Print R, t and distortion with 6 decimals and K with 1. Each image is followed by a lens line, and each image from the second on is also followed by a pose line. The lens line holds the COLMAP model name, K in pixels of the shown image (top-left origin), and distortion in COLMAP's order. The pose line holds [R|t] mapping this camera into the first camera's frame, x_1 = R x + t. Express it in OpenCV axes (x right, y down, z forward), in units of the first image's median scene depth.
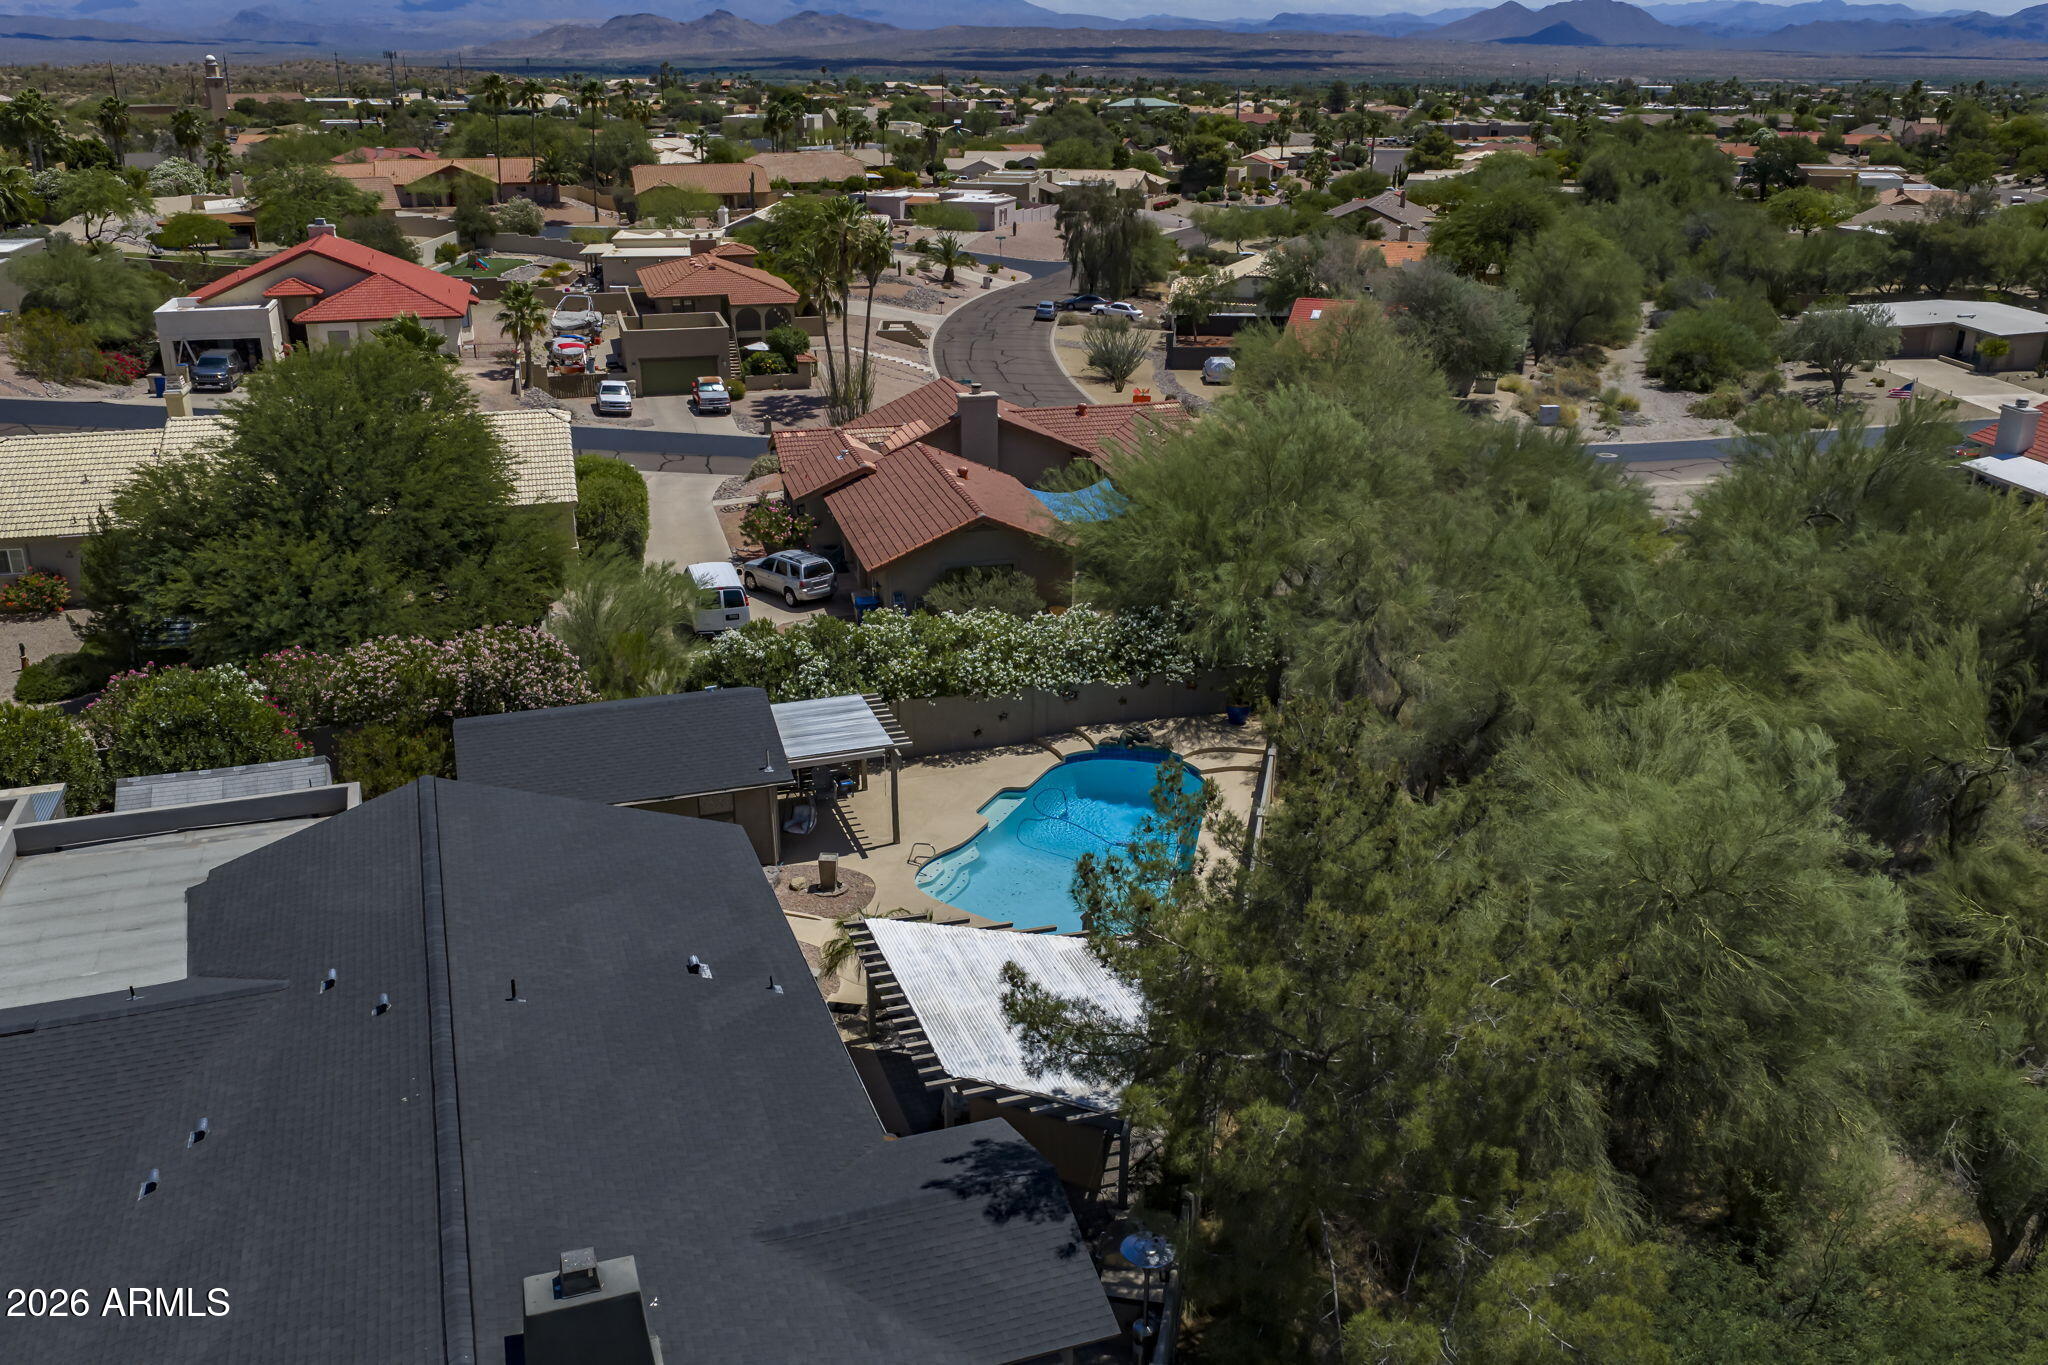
lens RADIAL K [[1694.5, 0, 1033.7], [0, 1694.5, 680.8], [0, 0, 1]] dist [0.018989, -0.027567]
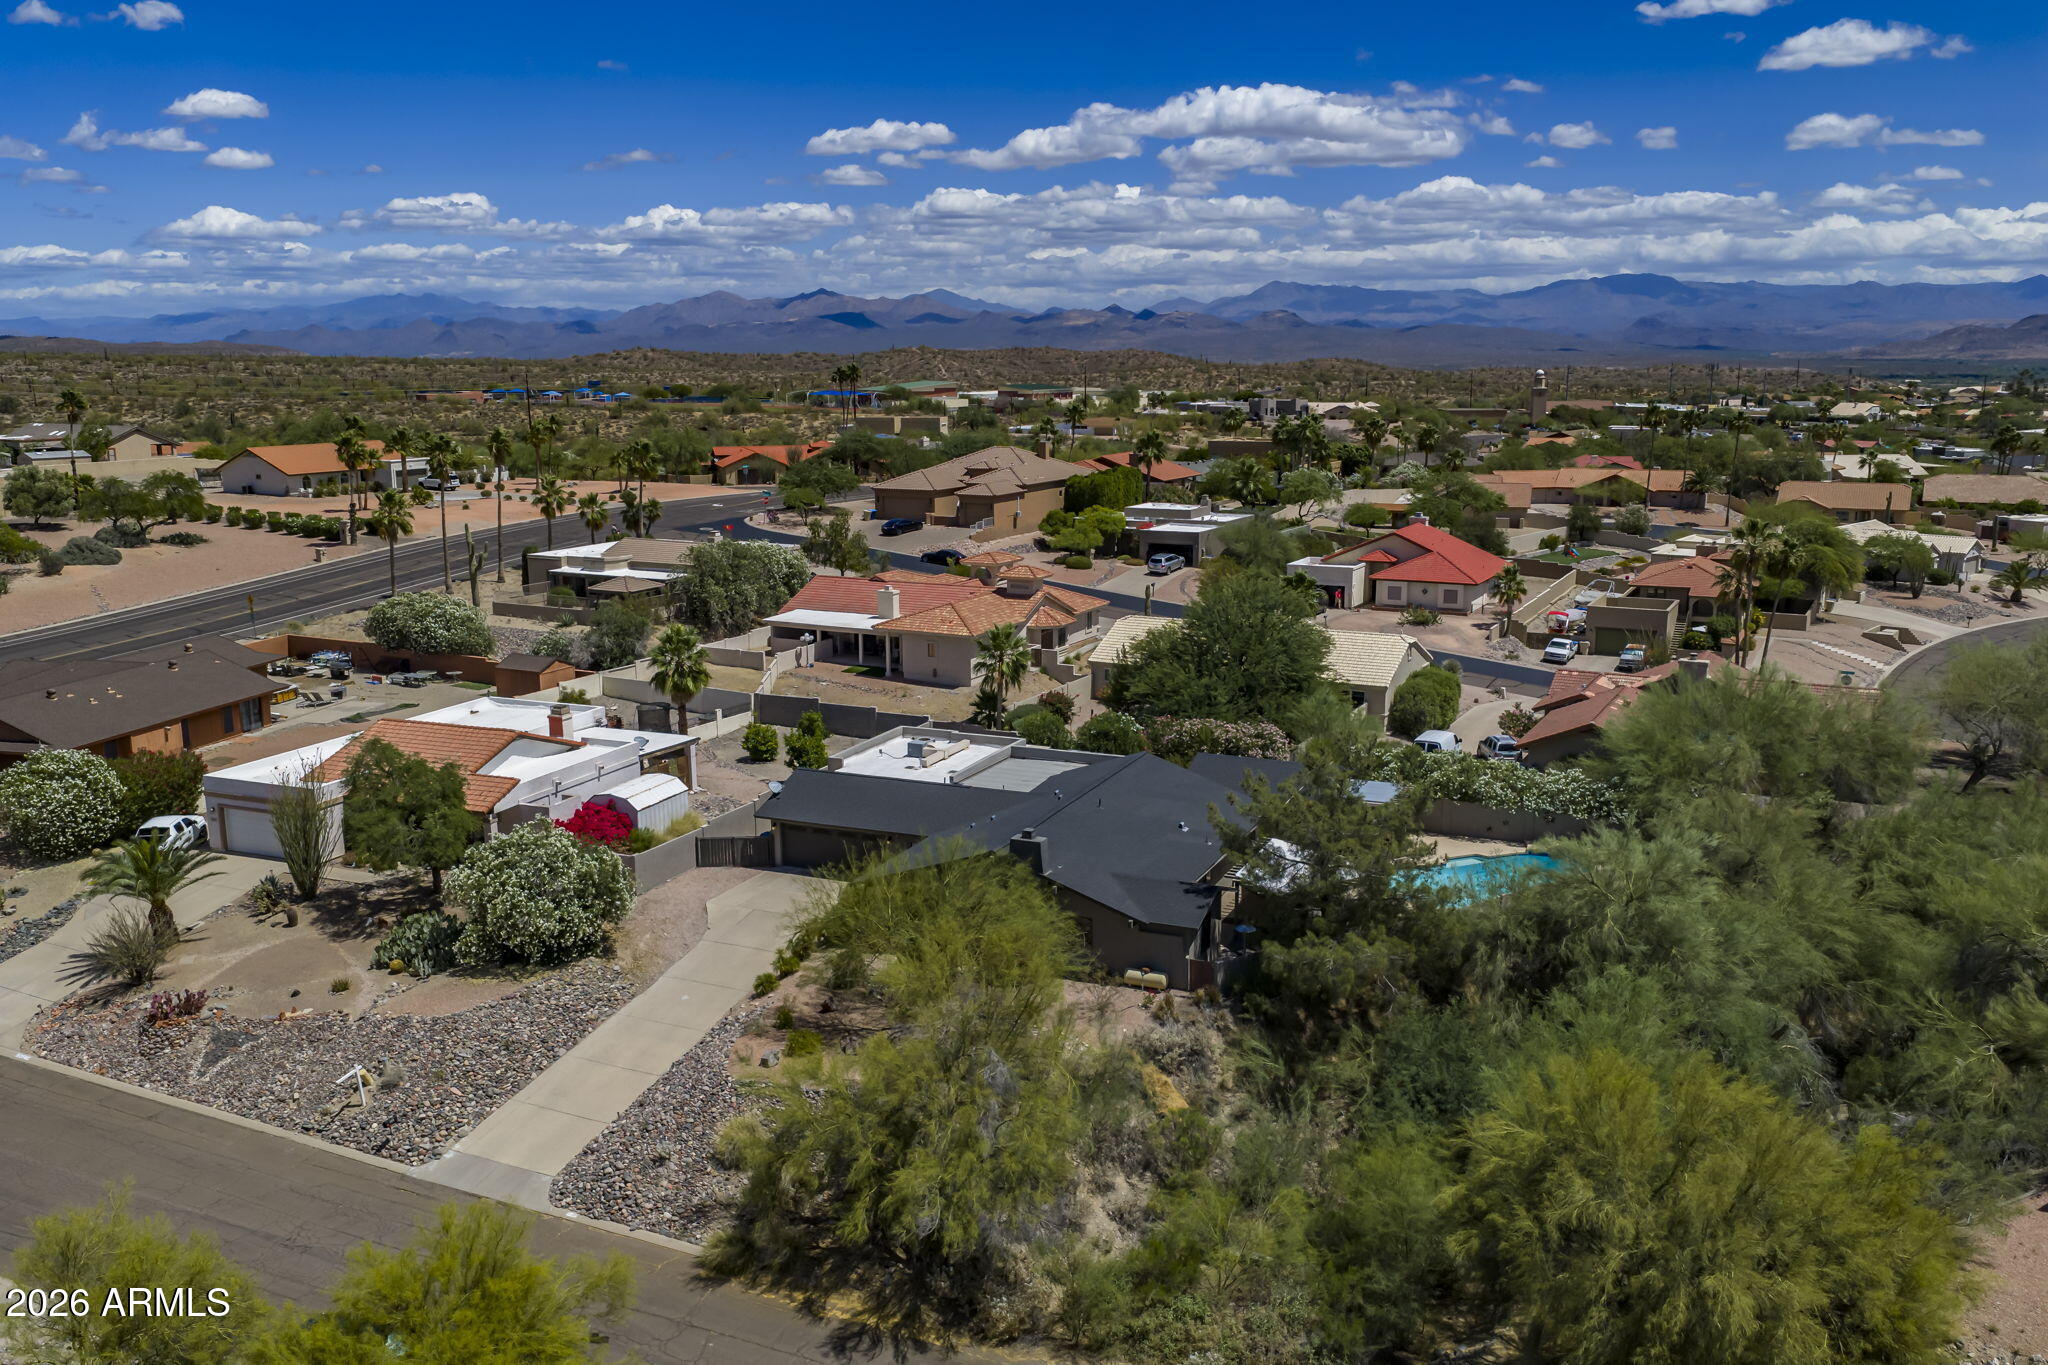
lens RADIAL K [[1694.5, 0, 1015.2], [0, 1694.5, 682.2], [0, 0, 1]] dist [0.018989, -0.027567]
pose [[0.727499, 0.126435, -0.674359, 0.219832], [-0.234260, 0.969583, -0.070934, 0.034919], [0.644878, 0.209579, 0.734989, -0.172386]]
